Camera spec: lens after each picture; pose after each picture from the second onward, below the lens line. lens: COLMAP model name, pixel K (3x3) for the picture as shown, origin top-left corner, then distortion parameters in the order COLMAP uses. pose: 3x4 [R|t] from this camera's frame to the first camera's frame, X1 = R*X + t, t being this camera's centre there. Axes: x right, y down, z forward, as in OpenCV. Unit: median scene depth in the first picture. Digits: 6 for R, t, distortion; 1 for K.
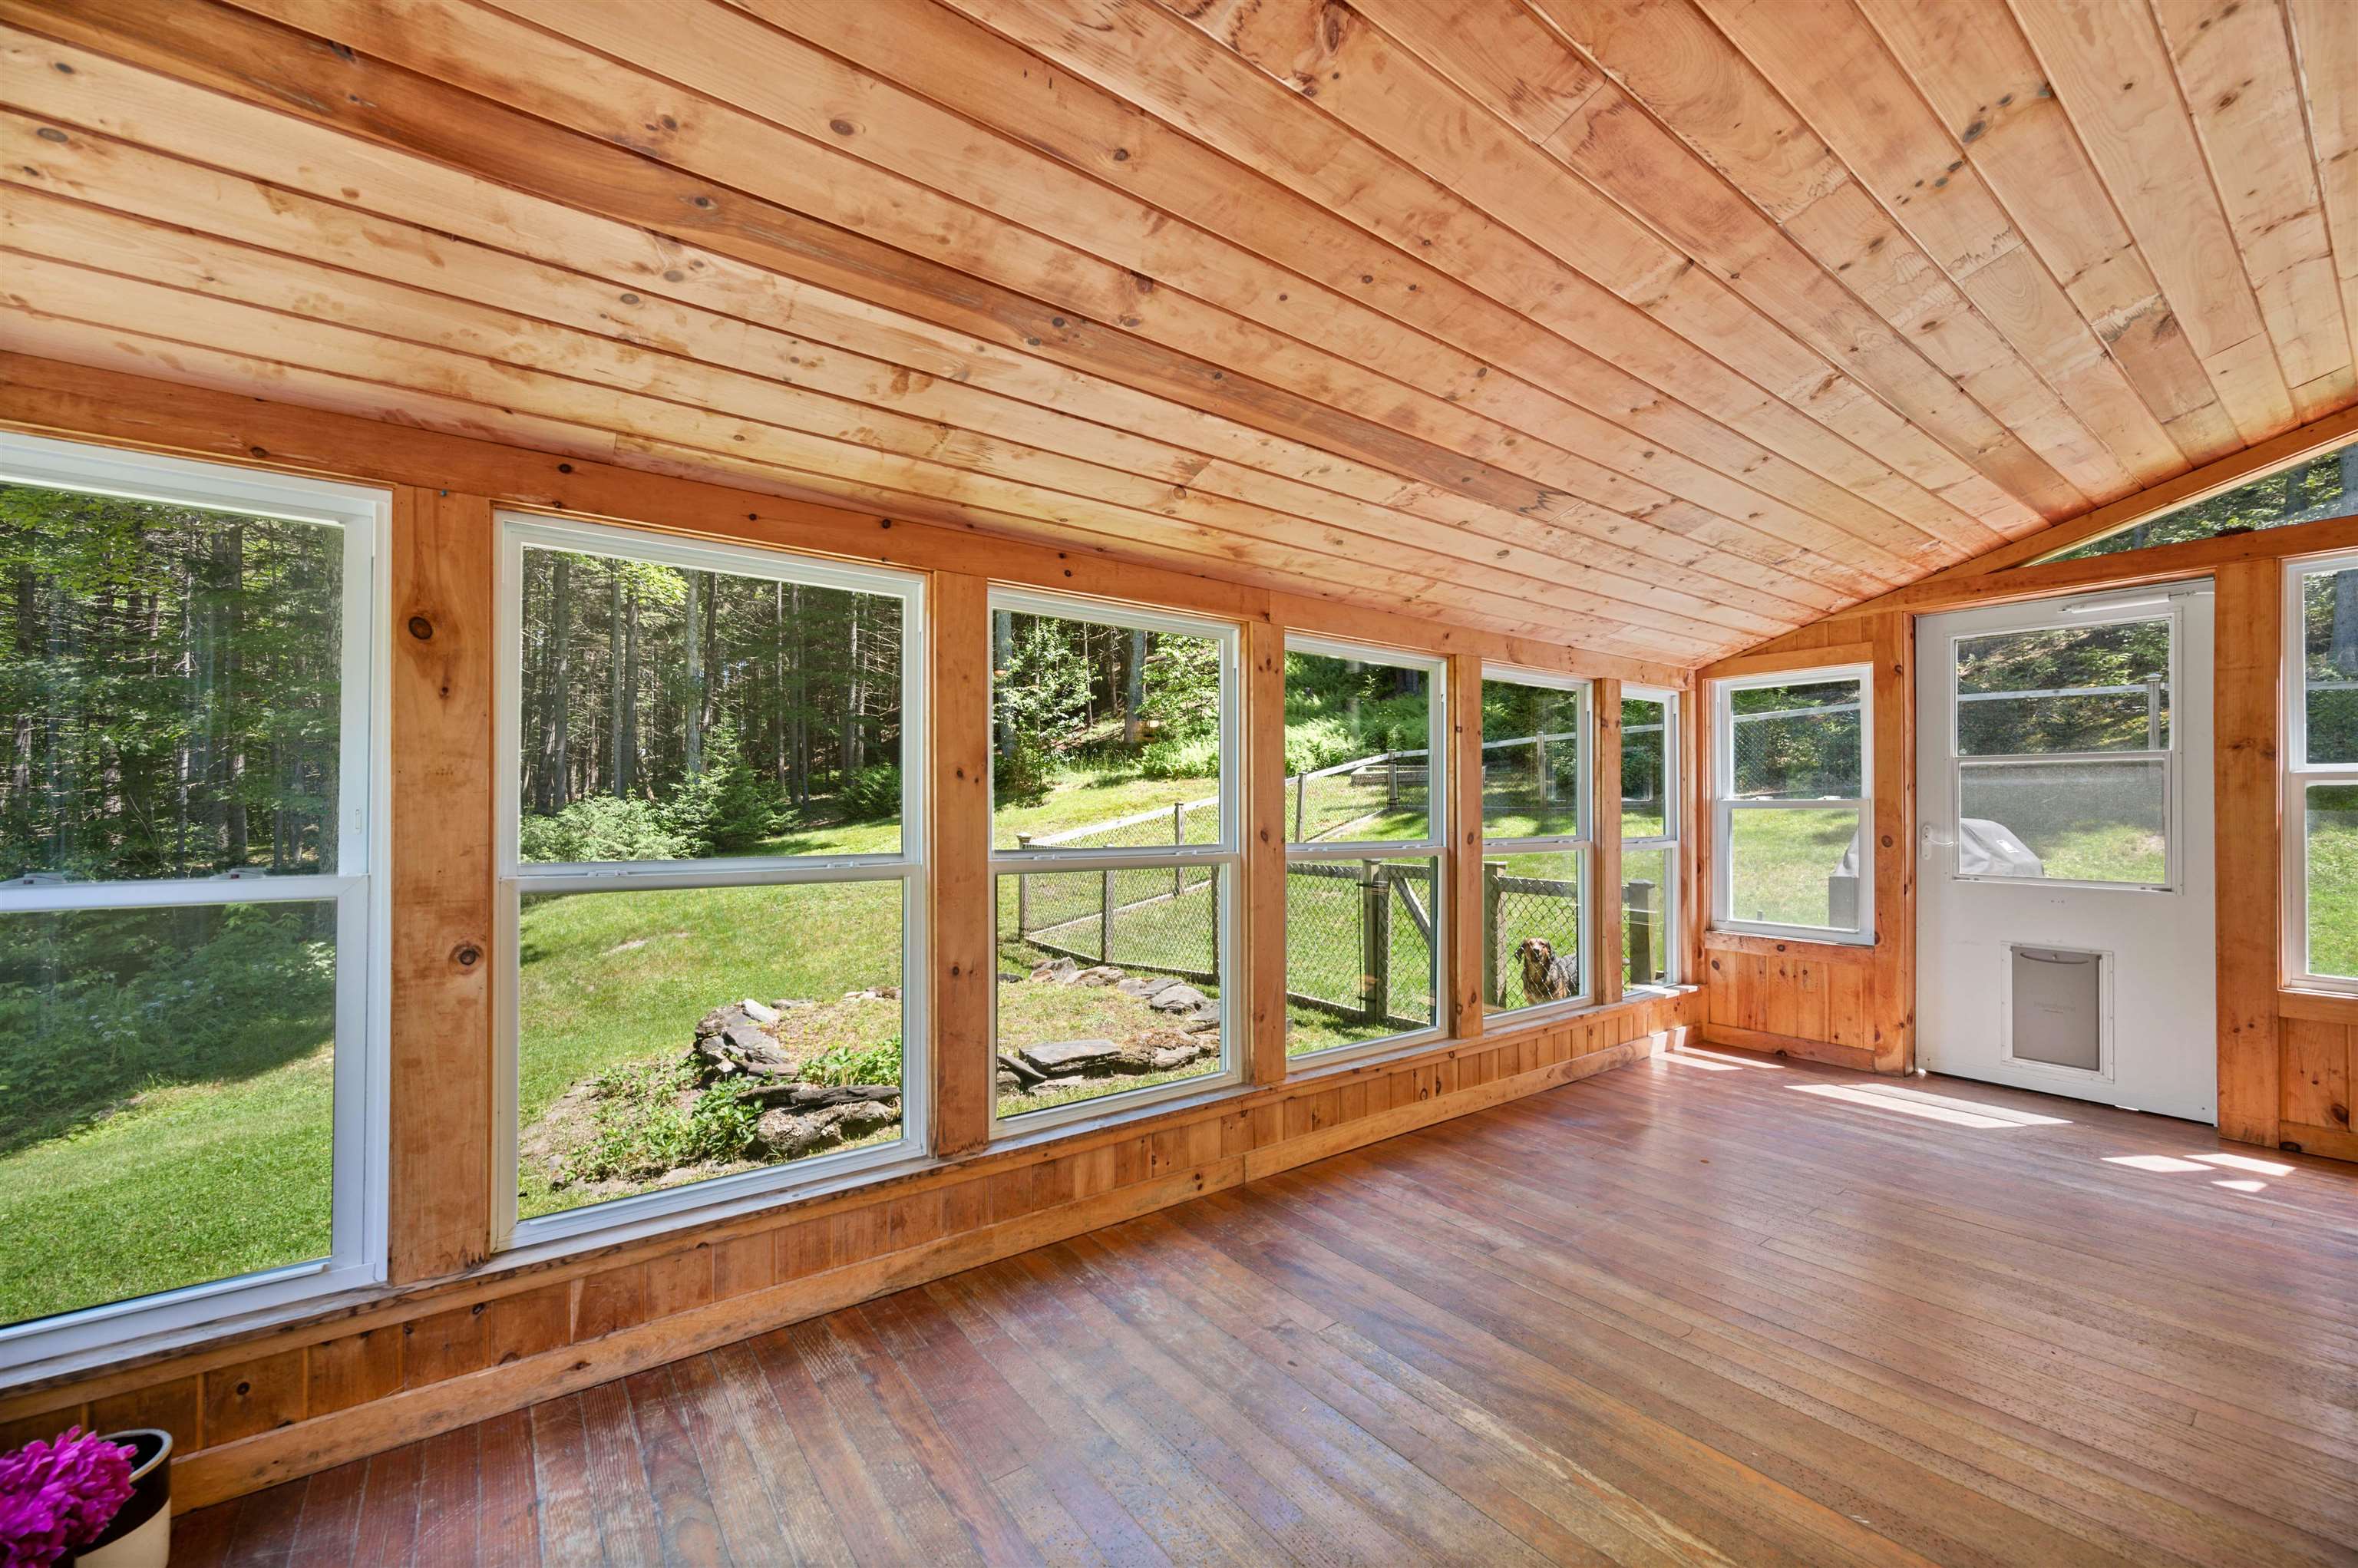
lens RADIAL K [[936.2, 0, 1190.0], [0, 936.2, 795.4], [0, 0, 1]] dist [-0.000121, -0.000014]
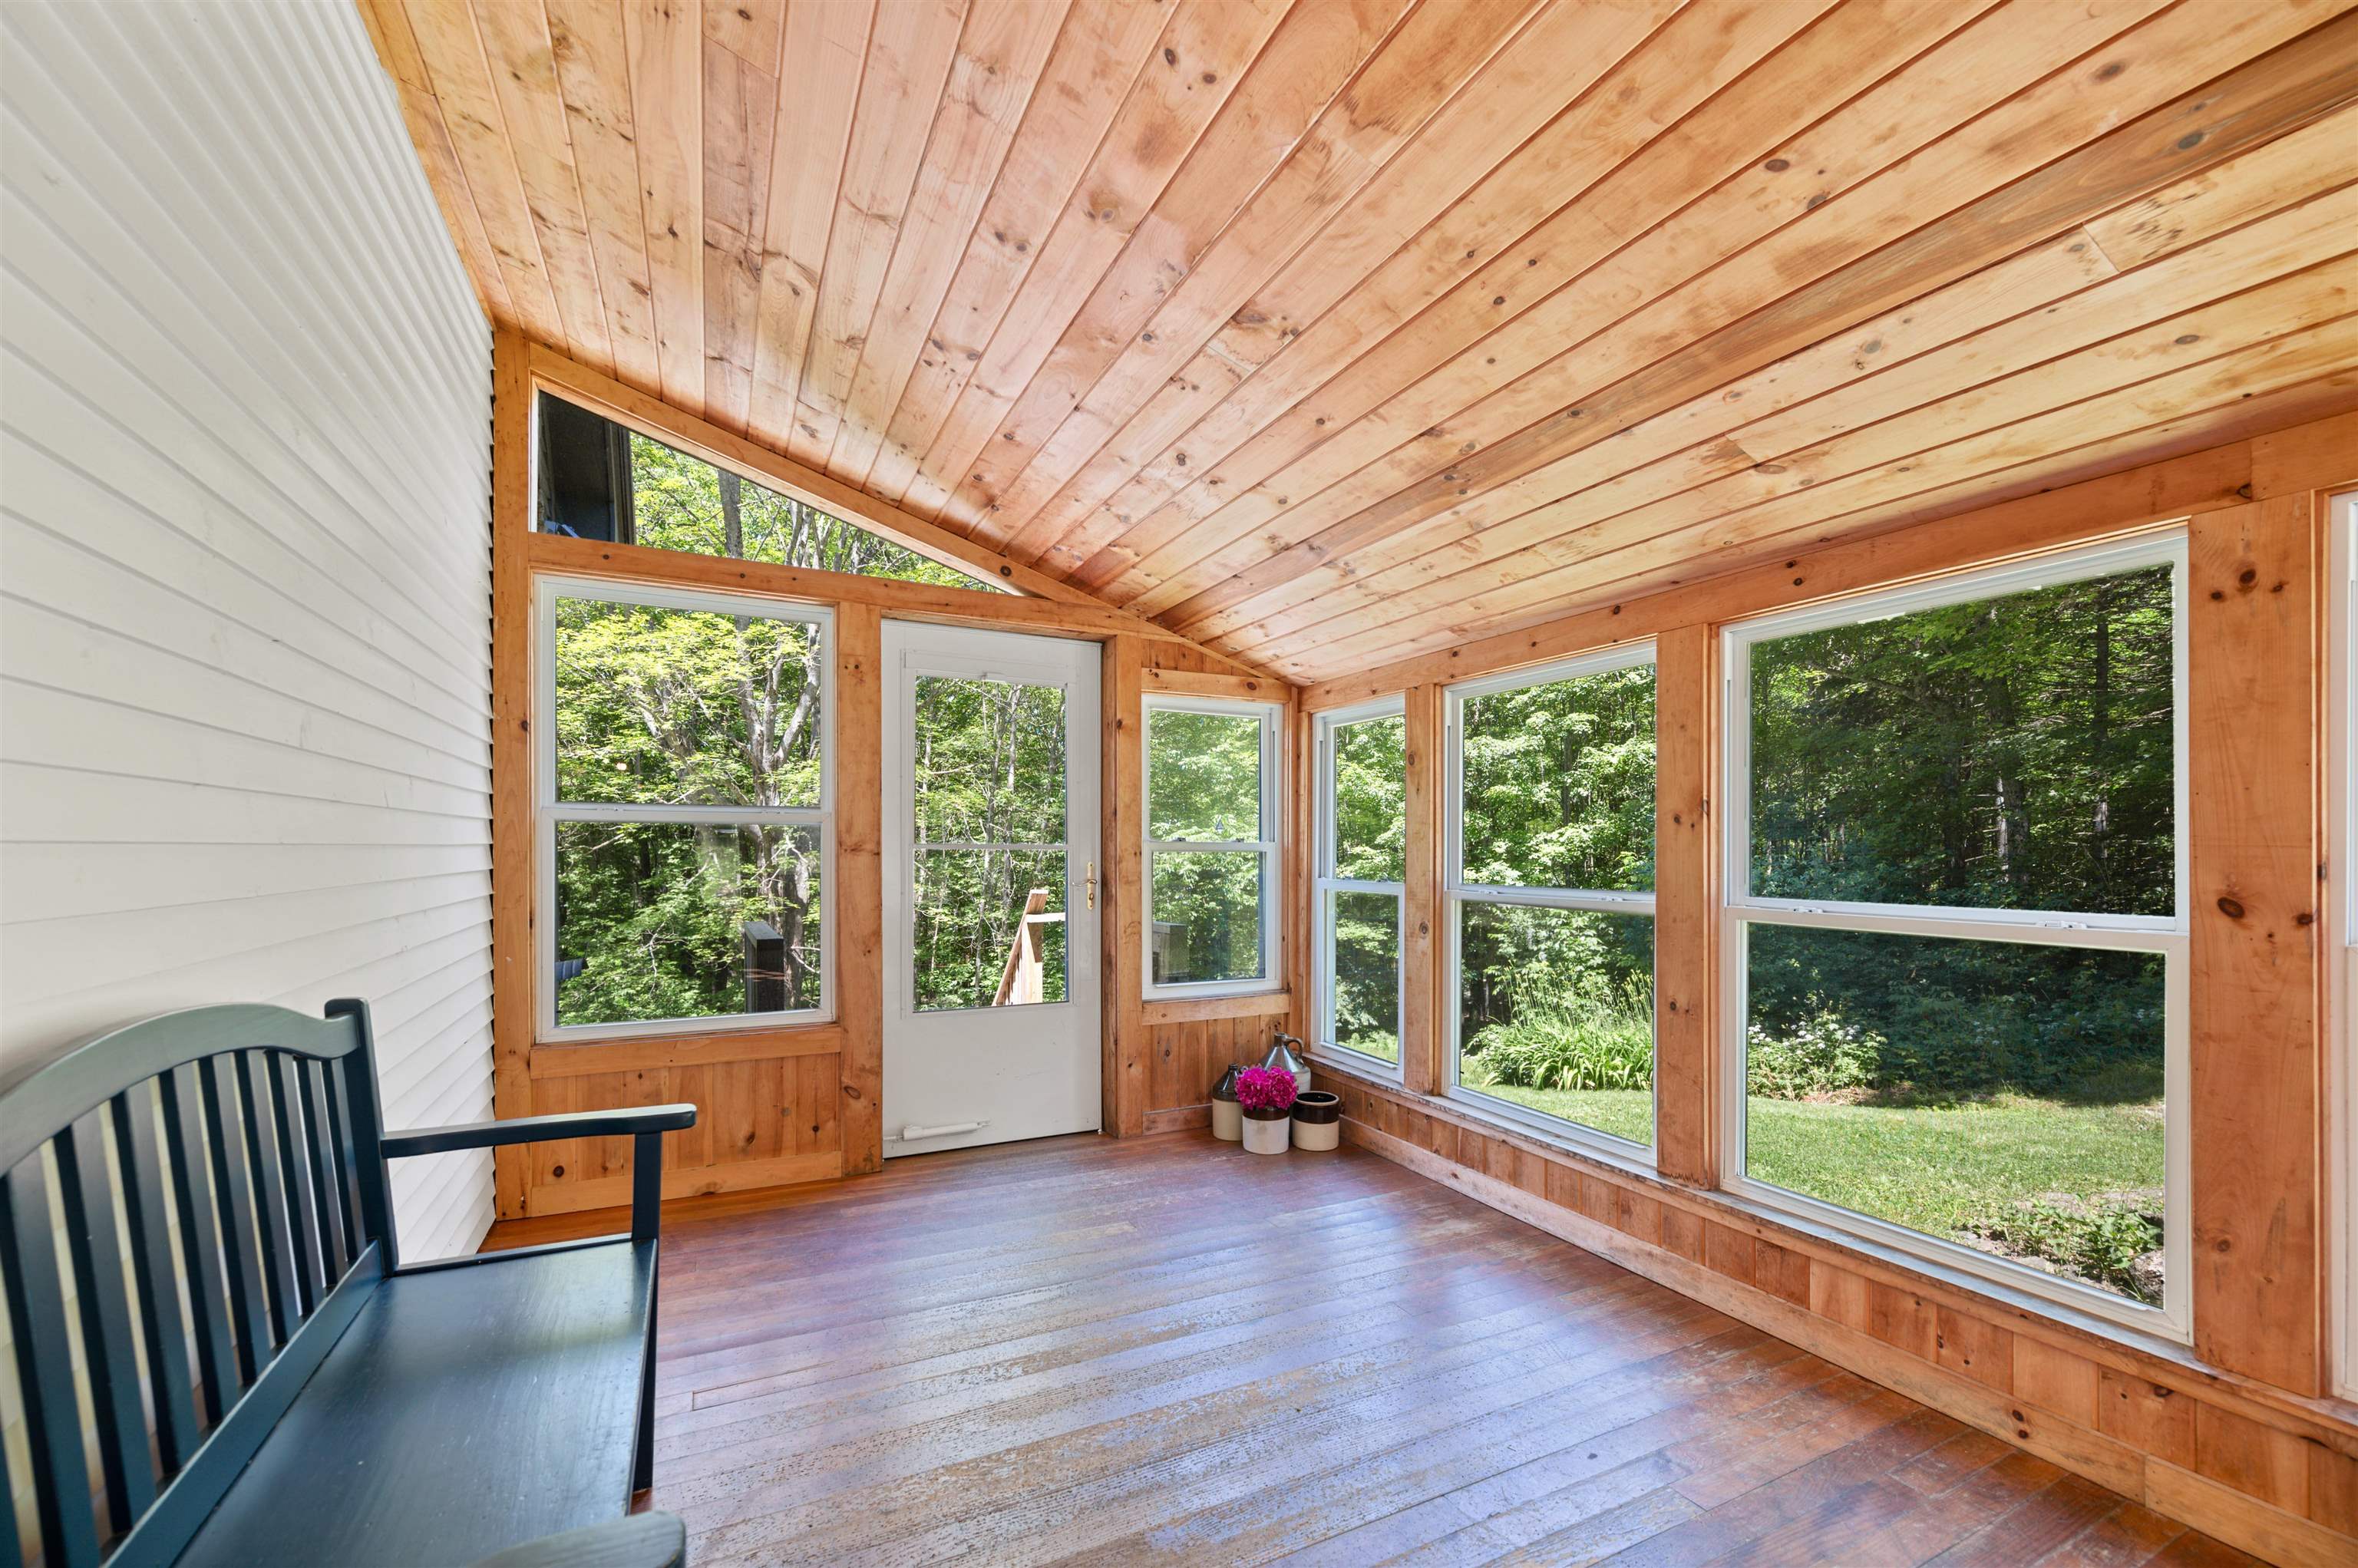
lens RADIAL K [[936.2, 0, 1148.0], [0, 936.2, 849.9], [0, 0, 1]] dist [-0.000121, -0.000014]
pose [[-0.196125, -0.000786, -0.980579, 0.928810], [0.009095, 0.999955, -0.002621, 0.008379], [0.980537, -0.009433, -0.196109, 0.642066]]
